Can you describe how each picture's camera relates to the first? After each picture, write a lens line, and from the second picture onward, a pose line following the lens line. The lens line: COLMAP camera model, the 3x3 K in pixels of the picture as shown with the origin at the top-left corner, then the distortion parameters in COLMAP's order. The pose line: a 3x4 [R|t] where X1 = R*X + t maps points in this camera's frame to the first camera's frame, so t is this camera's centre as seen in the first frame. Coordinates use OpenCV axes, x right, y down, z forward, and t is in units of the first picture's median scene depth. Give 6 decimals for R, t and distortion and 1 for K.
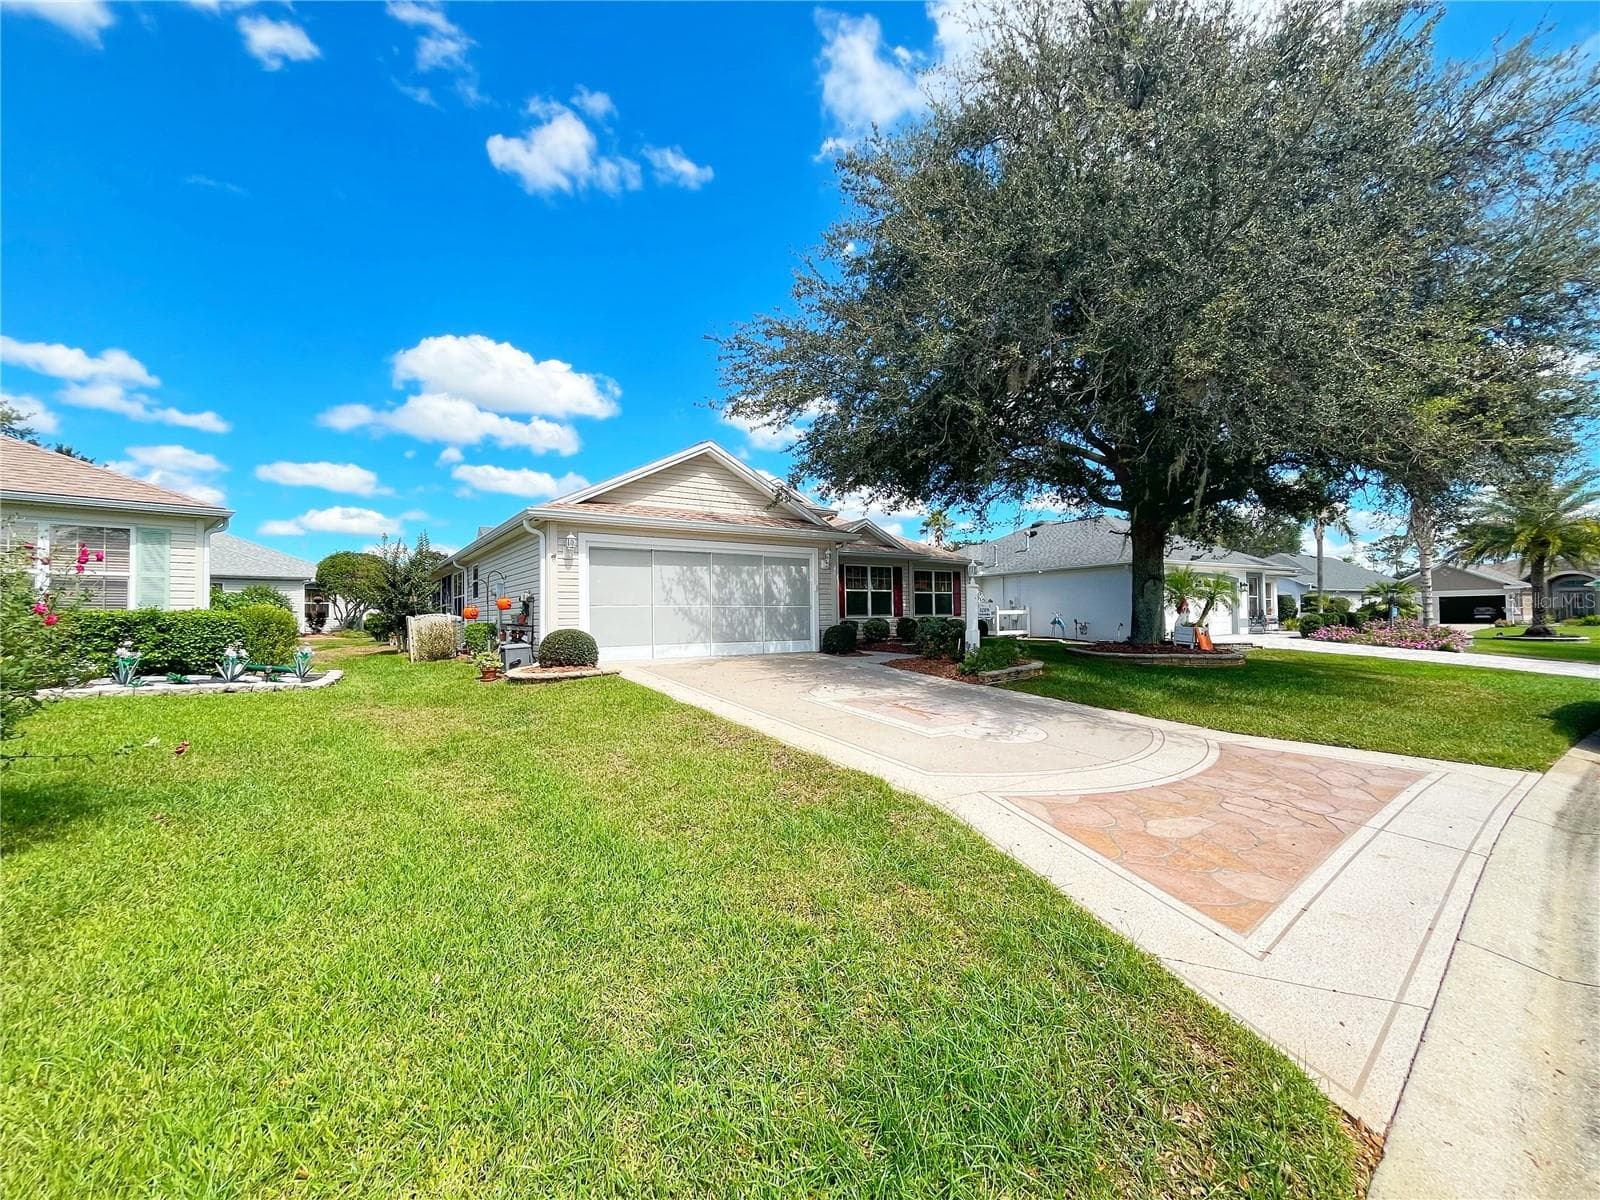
lens RADIAL K [[653.5, 0, 803.3], [0, 653.5, 599.5], [0, 0, 1]] dist [-0.006234, 0.001741]
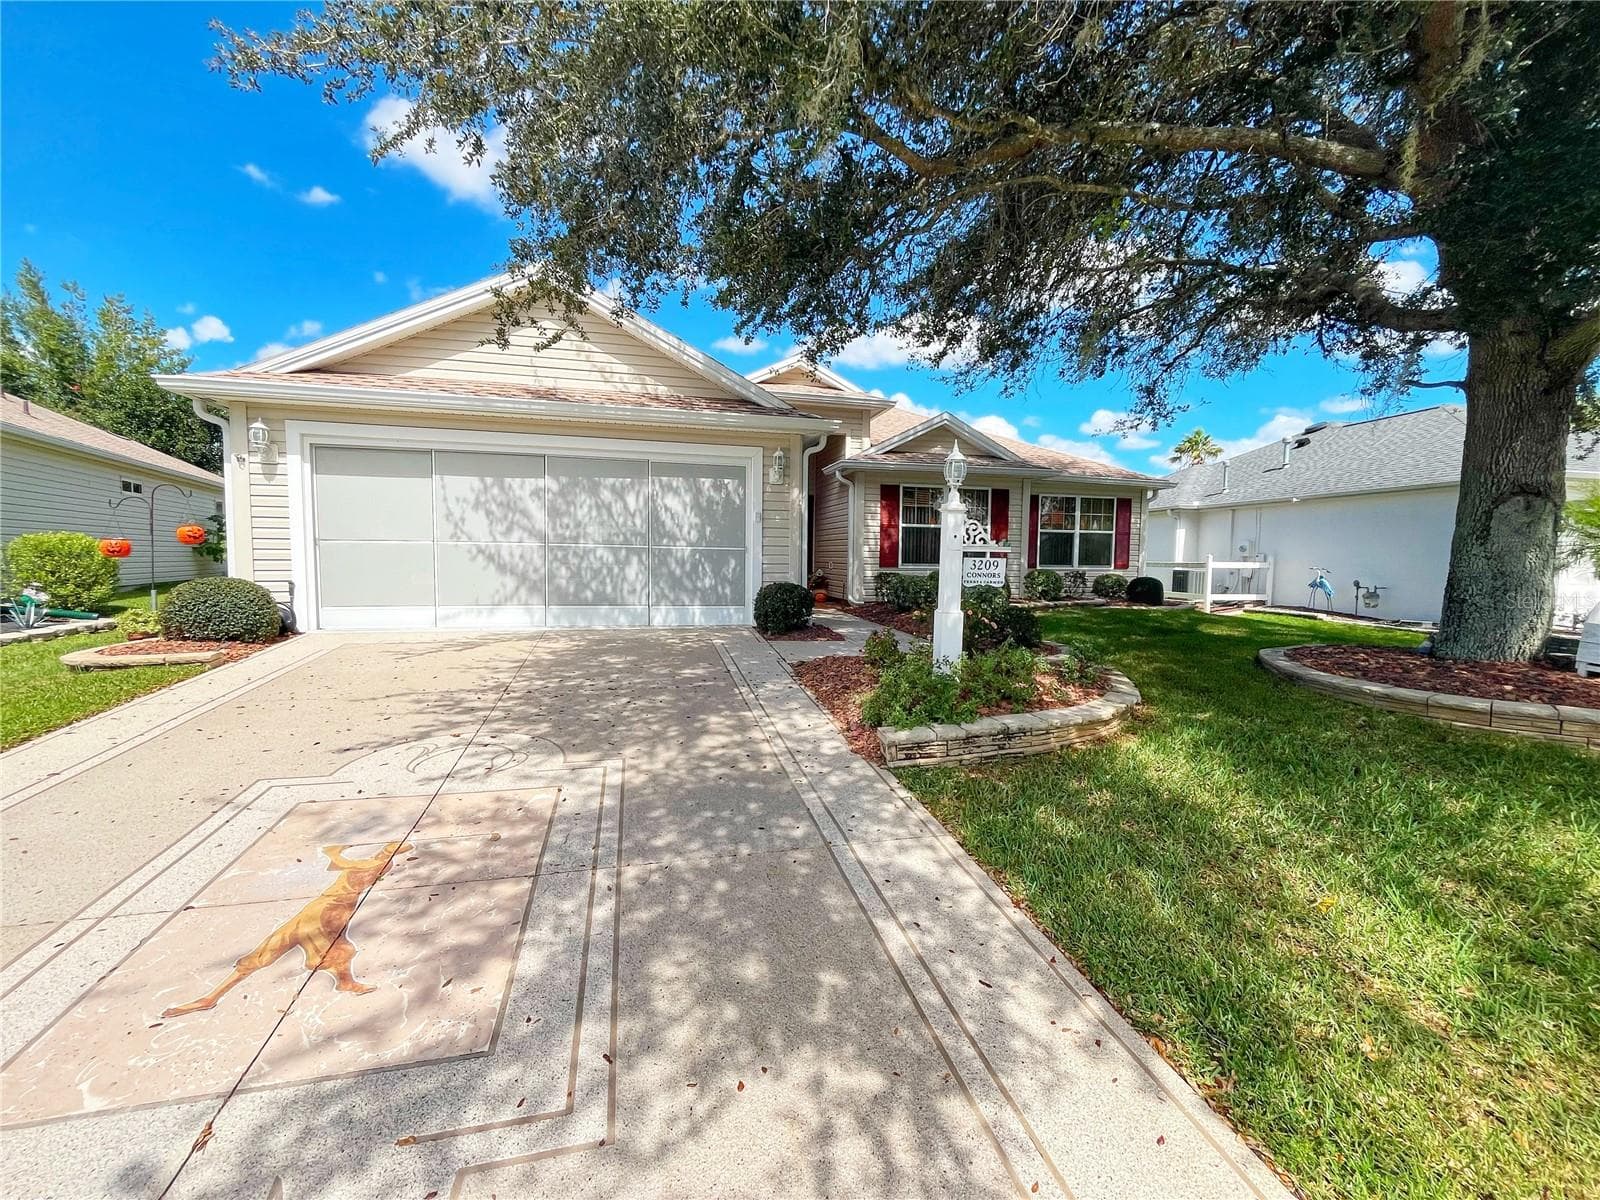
lens RADIAL K [[653.5, 0, 803.3], [0, 653.5, 595.1], [0, 0, 1]] dist [-0.006234, 0.001741]
pose [[0.934622, 0.045312, -0.352744, 0.187666], [-0.015596, 0.996118, 0.086634, 0.000258], [0.355300, -0.075469, 0.931701, 0.329896]]
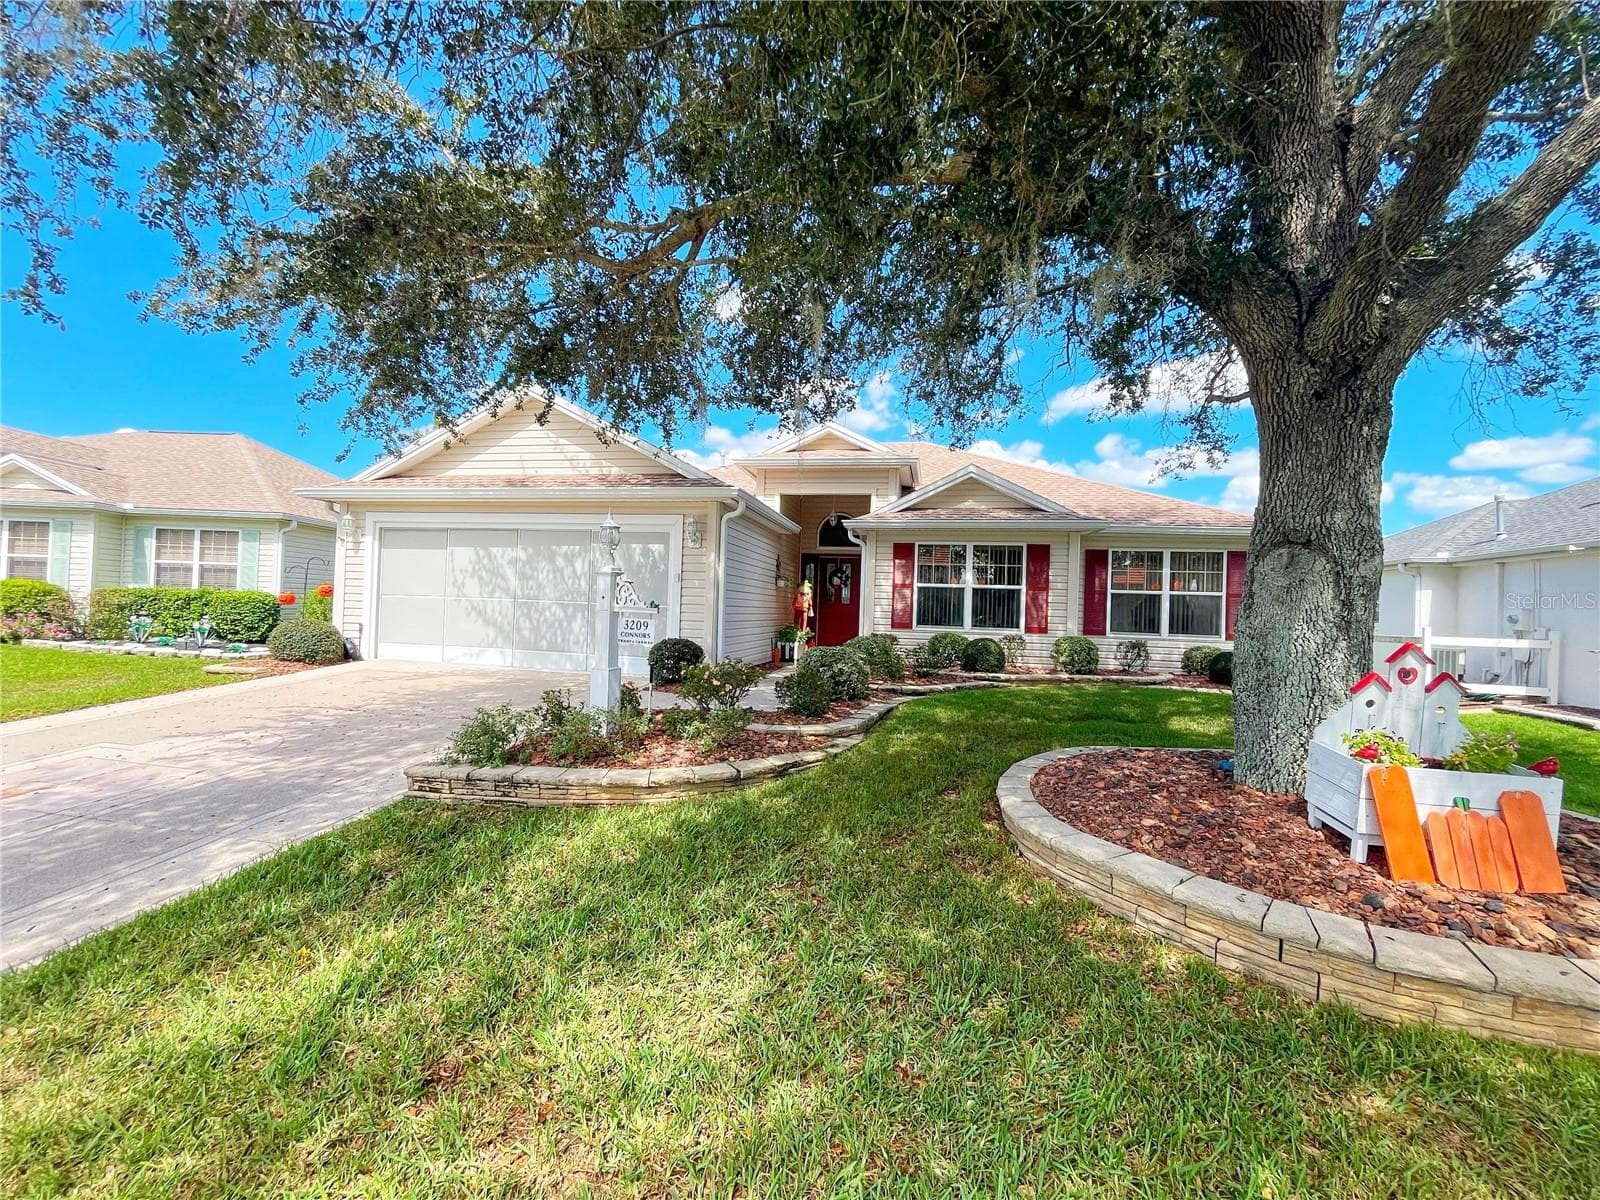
lens RADIAL K [[653.5, 0, 801.7], [0, 653.5, 587.2], [0, 0, 1]] dist [-0.006234, 0.001741]
pose [[0.690223, 0.013680, -0.723468, 0.395211], [-0.023536, 0.999717, -0.003551, -0.006493], [0.723214, 0.019479, 0.690349, 0.456173]]
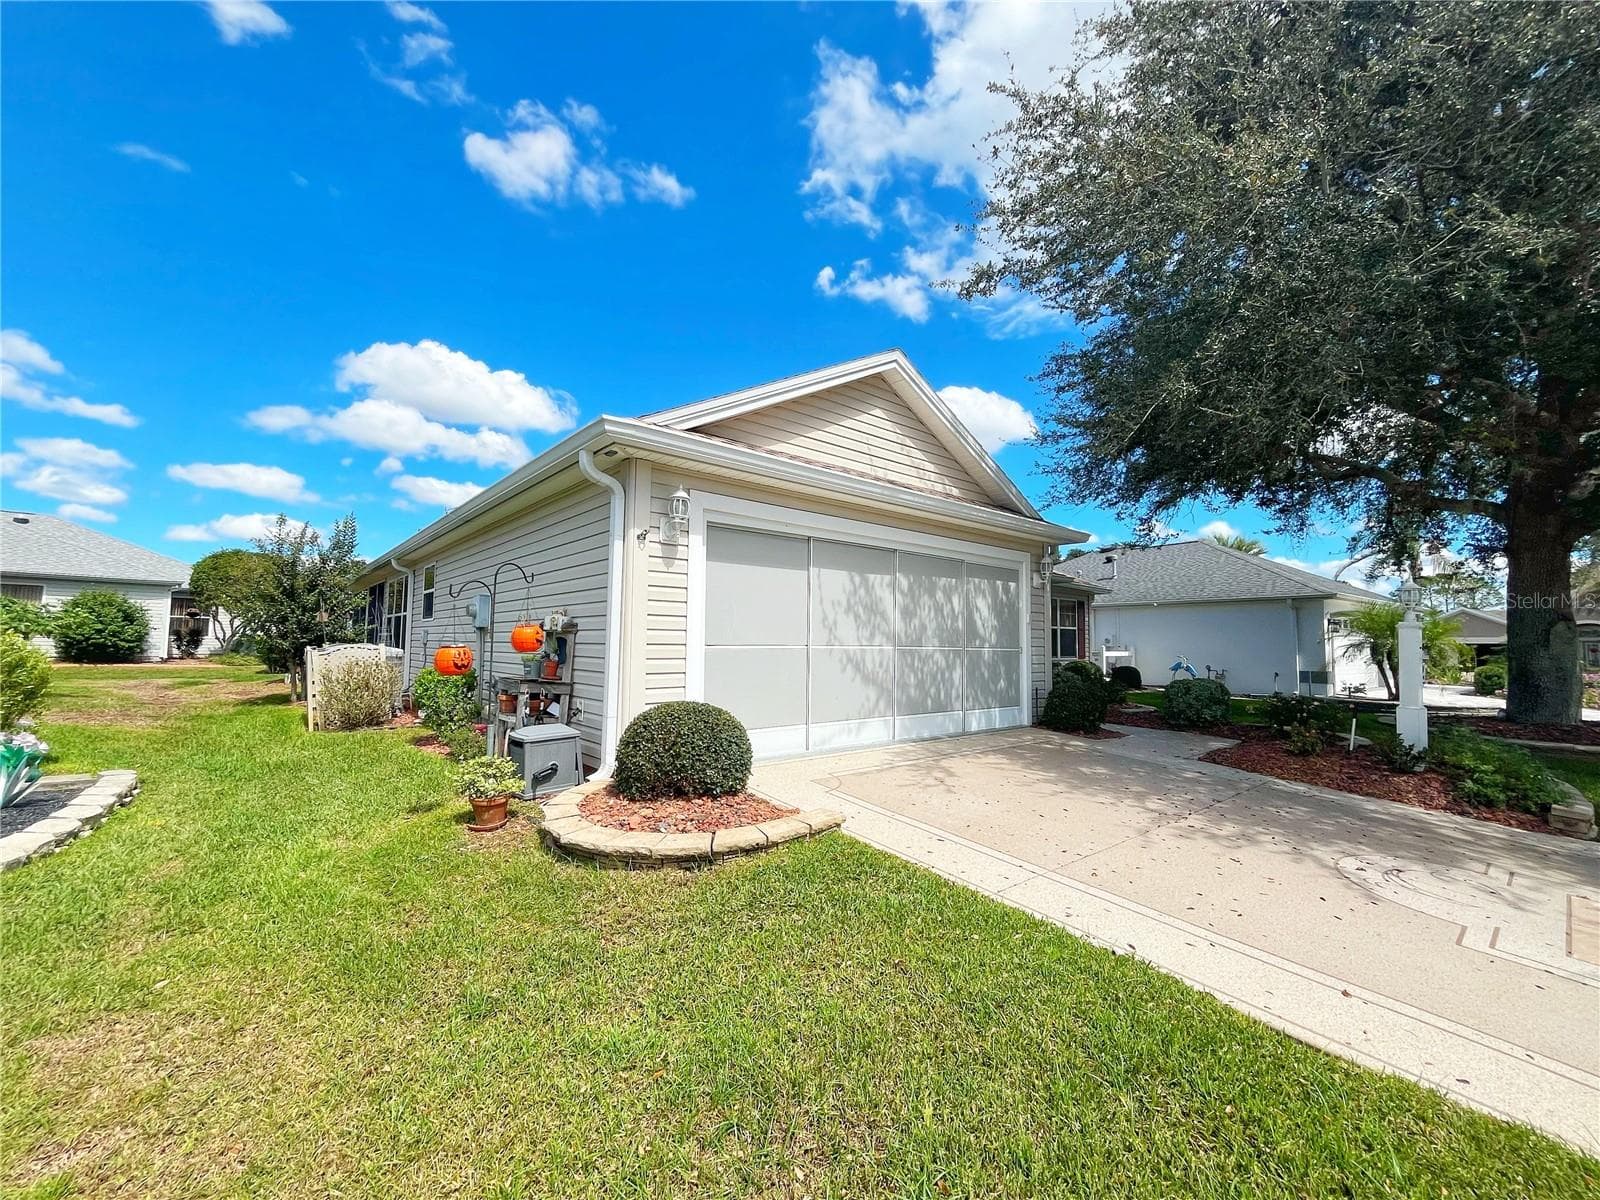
lens RADIAL K [[653.5, 0, 815.3], [0, 653.5, 564.0], [0, 0, 1]] dist [-0.006234, 0.001741]
pose [[0.995066, 0.036429, 0.092288, -0.162727], [-0.027333, 0.994814, -0.097974, -0.002806], [-0.095379, 0.094968, 0.990901, 0.293573]]
